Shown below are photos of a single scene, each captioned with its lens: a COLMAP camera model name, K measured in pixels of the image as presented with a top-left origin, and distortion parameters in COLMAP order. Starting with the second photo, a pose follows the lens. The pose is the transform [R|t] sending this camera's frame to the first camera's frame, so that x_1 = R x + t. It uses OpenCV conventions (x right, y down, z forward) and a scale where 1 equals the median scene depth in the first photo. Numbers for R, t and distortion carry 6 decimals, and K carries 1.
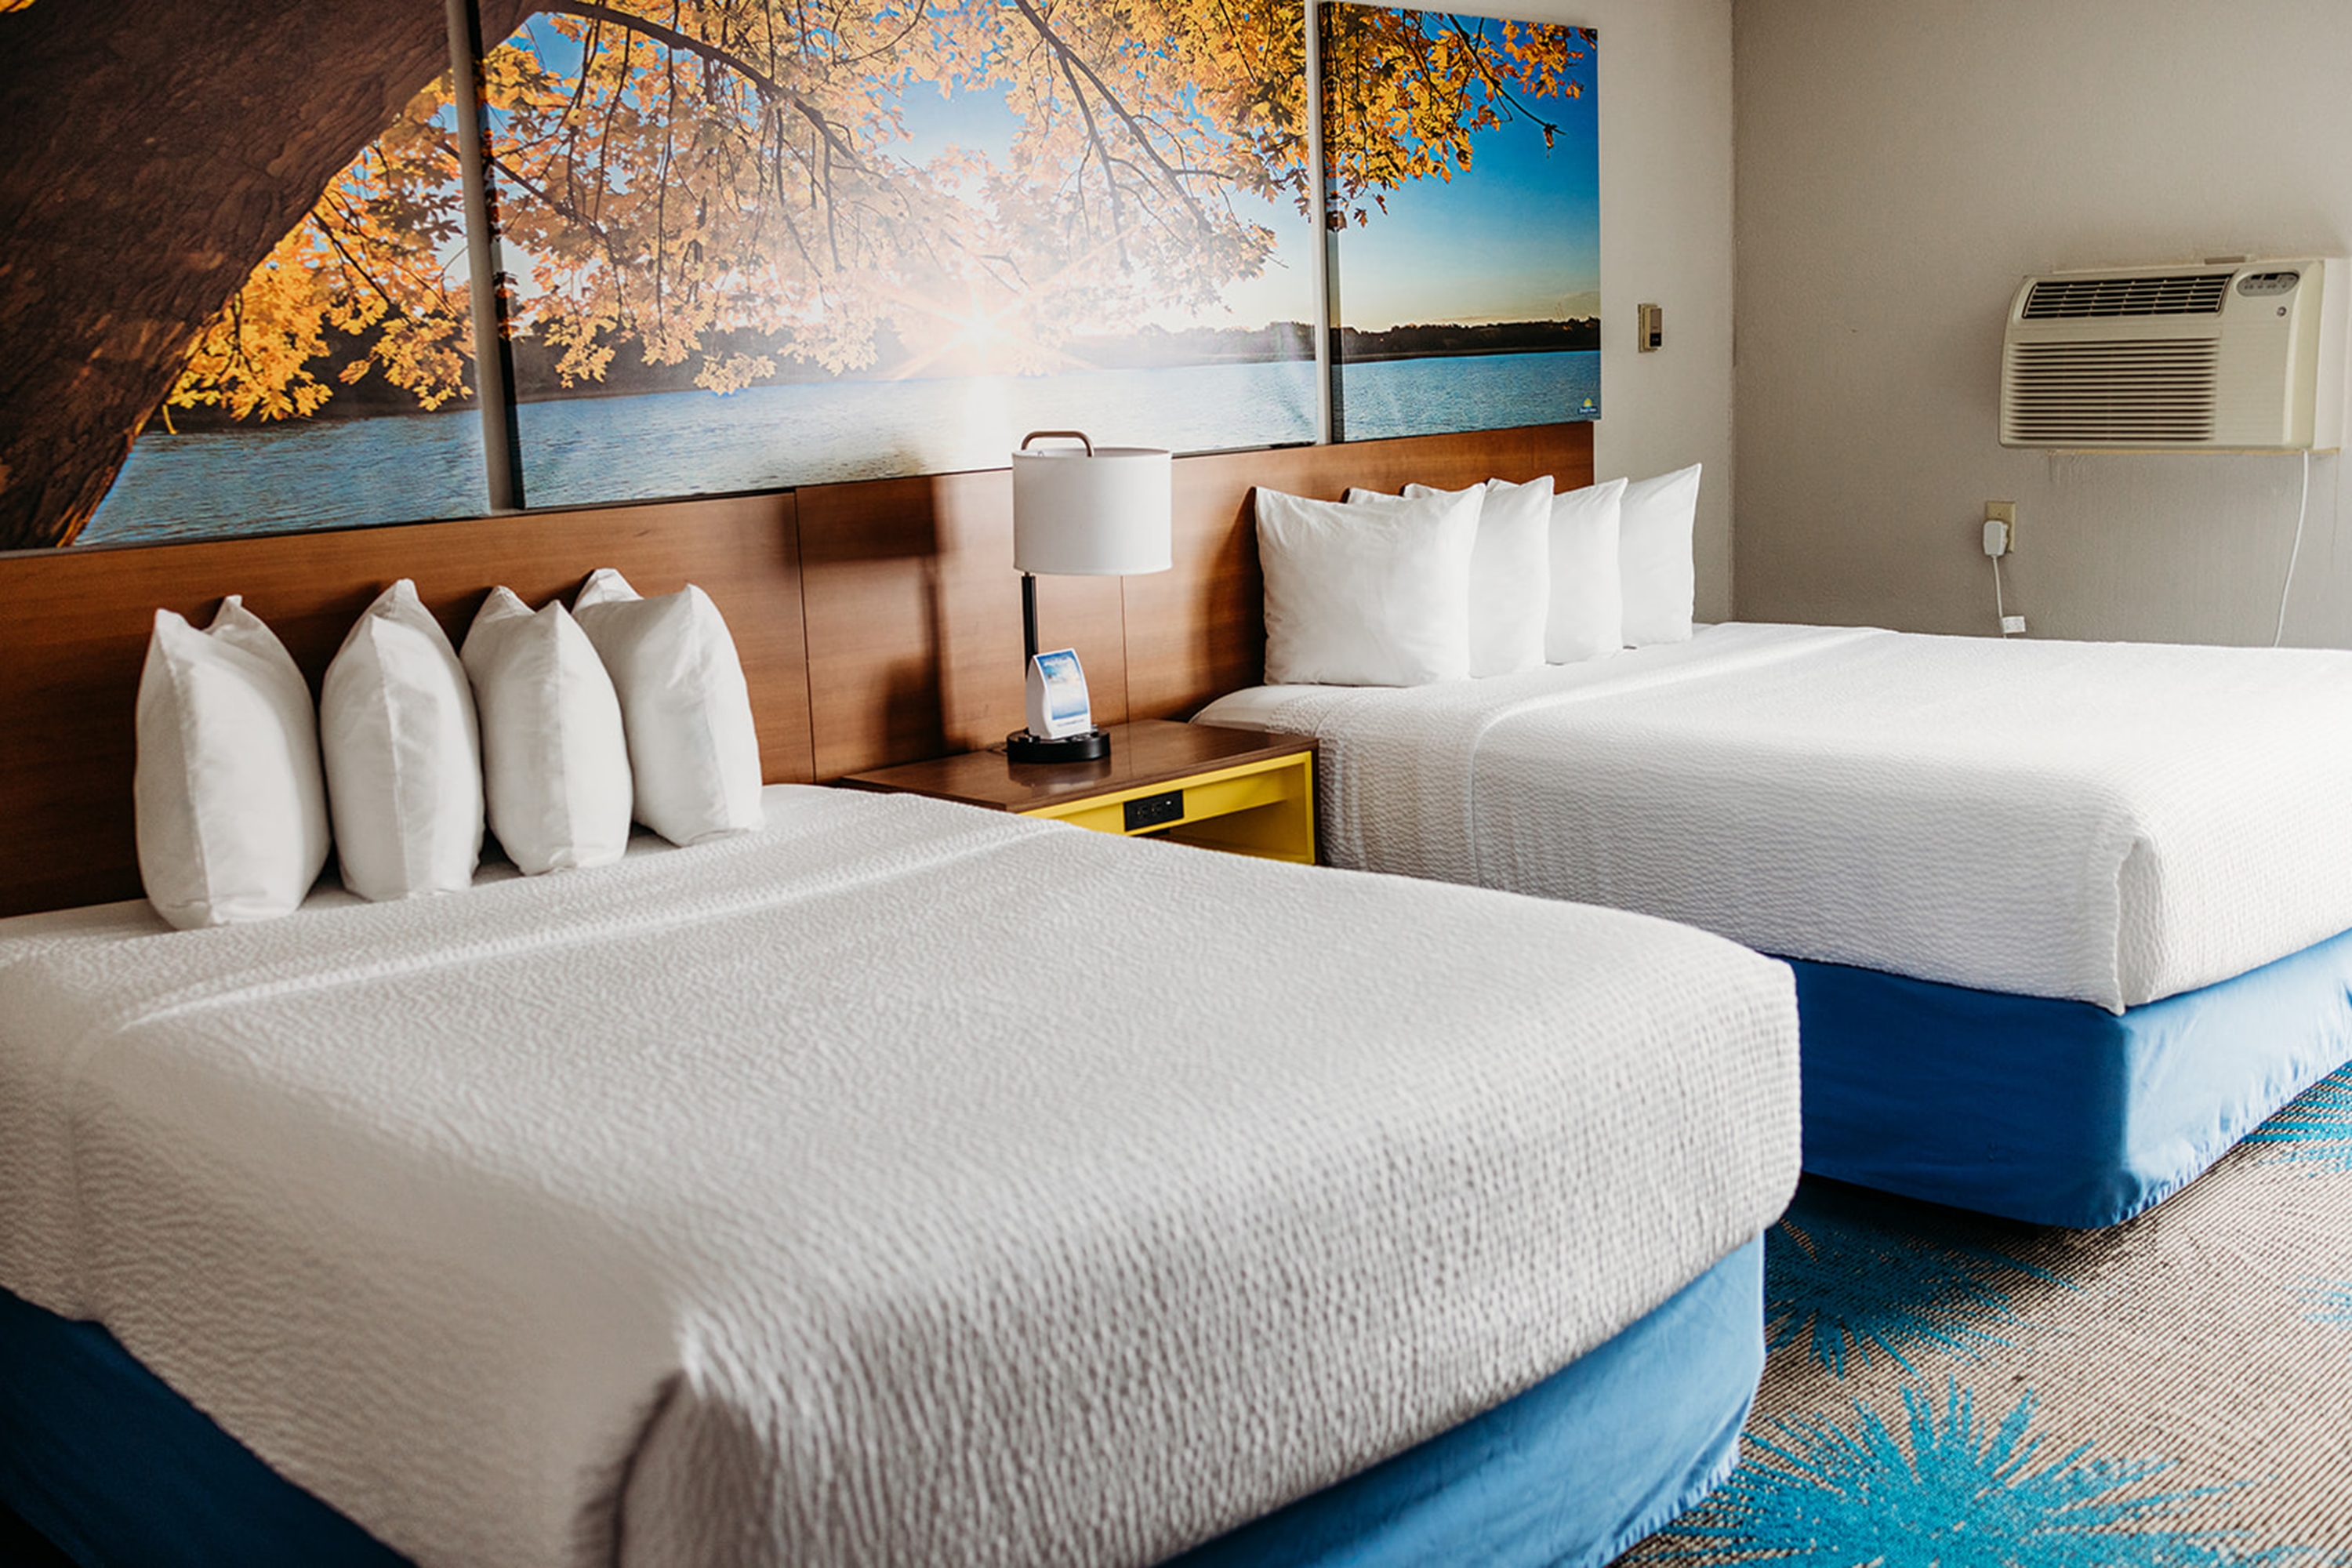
lens RADIAL K [[2399.1, 0, 1176.0], [0, 2399.1, 784.0], [0, 0, 1]] dist [0.023235, -0.001157]
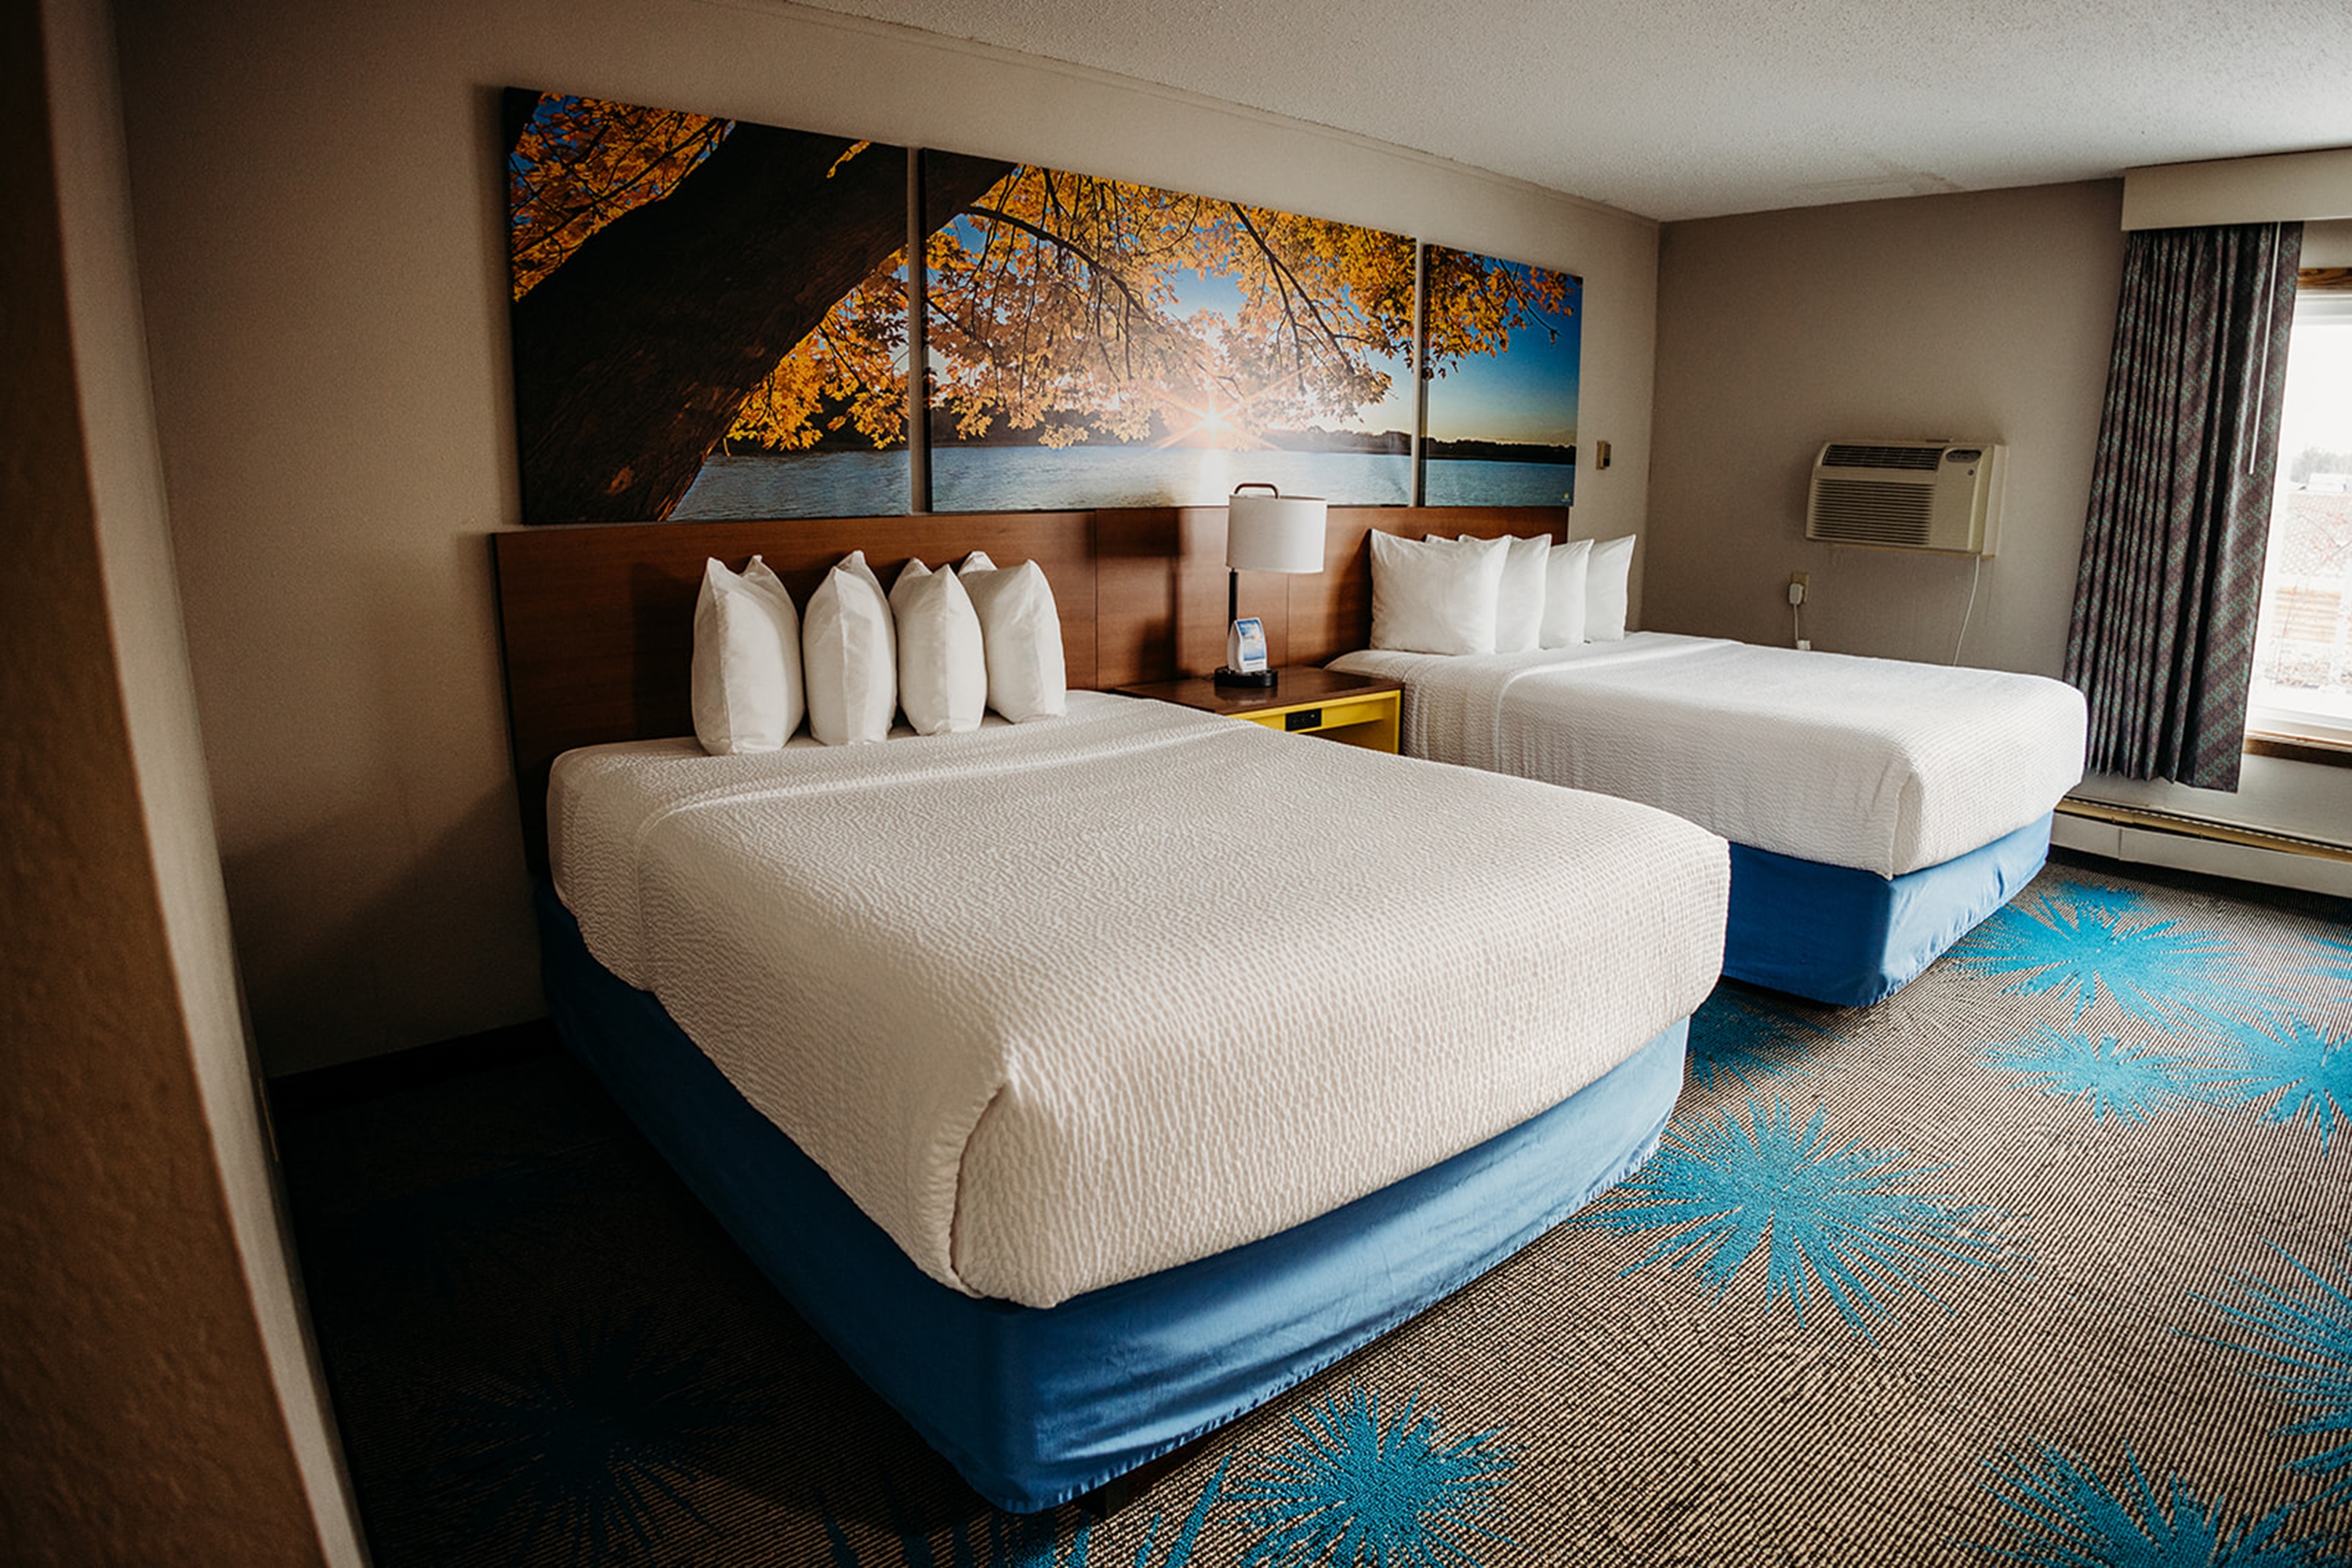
lens RADIAL K [[1087.6, 0, 1176.0], [0, 1087.6, 784.0], [0, 0, 1]] dist [-0.111353, 0.000119]
pose [[0.997305, 0.060999, -0.040764, -0.066679], [-0.058959, 0.997032, 0.049502, 0.024350], [0.043662, -0.046965, 0.997942, 0.278583]]
